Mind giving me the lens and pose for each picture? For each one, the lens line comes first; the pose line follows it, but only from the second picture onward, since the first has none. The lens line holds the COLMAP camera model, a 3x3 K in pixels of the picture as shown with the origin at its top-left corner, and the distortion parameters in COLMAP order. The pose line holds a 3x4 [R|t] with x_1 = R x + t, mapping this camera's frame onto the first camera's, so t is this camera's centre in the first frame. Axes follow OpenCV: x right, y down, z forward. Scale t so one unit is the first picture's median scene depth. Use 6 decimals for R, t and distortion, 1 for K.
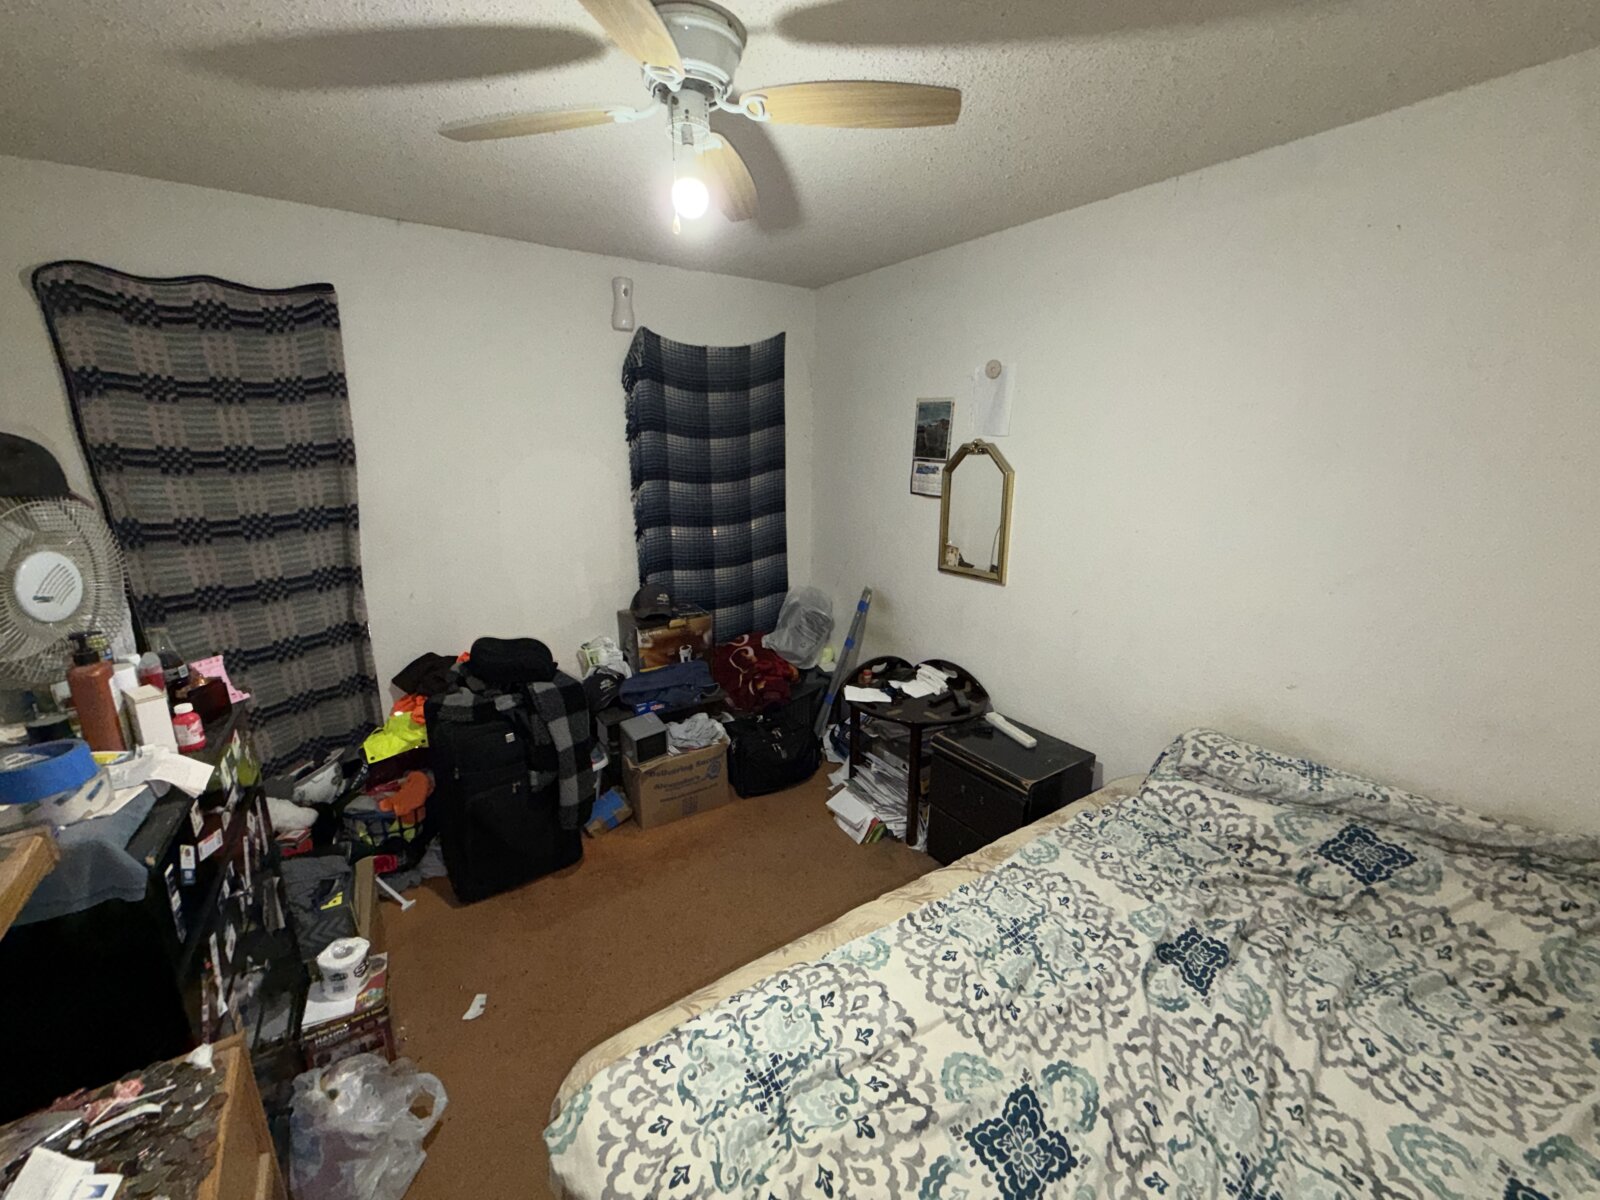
lens RADIAL K [[644.4, 0, 798.9], [0, 644.4, 601.4], [0, 0, 1]] dist [0.001614, -0.000536]
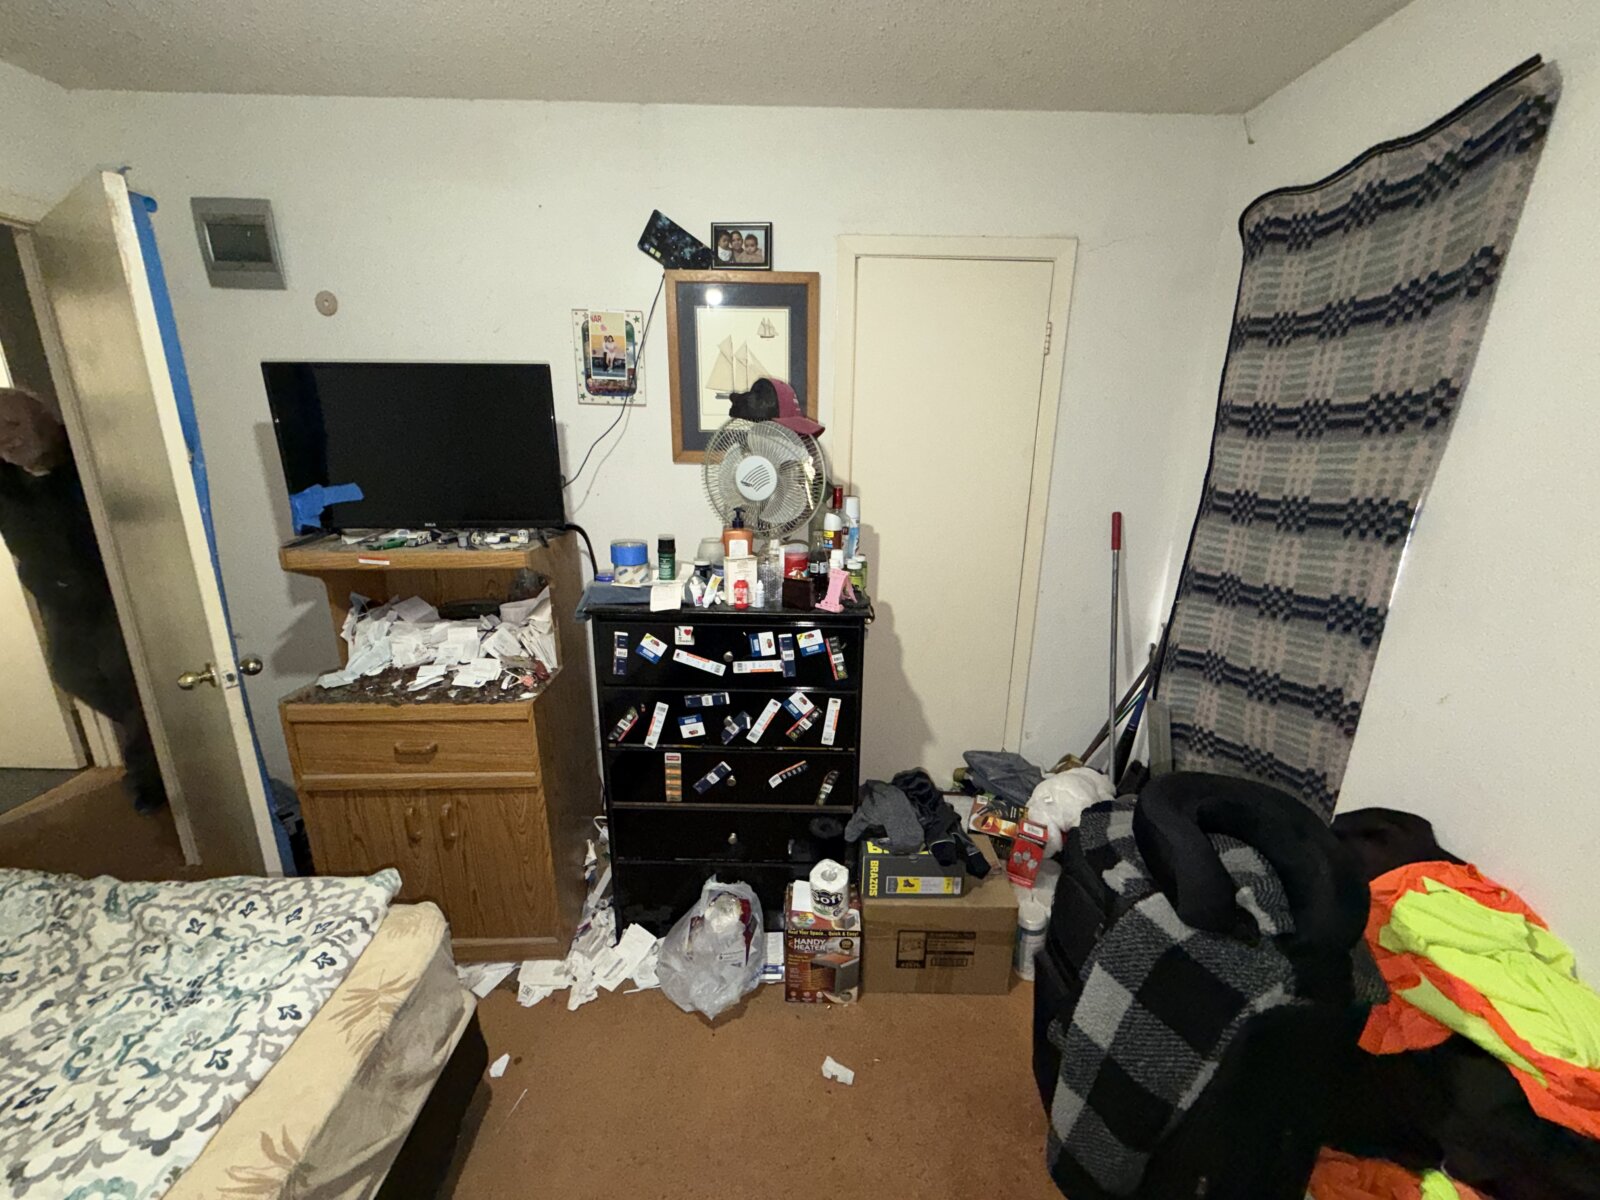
lens RADIAL K [[644.4, 0, 798.9], [0, 644.4, 601.4], [0, 0, 1]] dist [0.001614, -0.000536]
pose [[-0.542463, 0.206412, -0.814327, 0.062414], [-0.221334, 0.899979, 0.375564, -0.177595], [0.810398, 0.383968, -0.442520, 0.917502]]
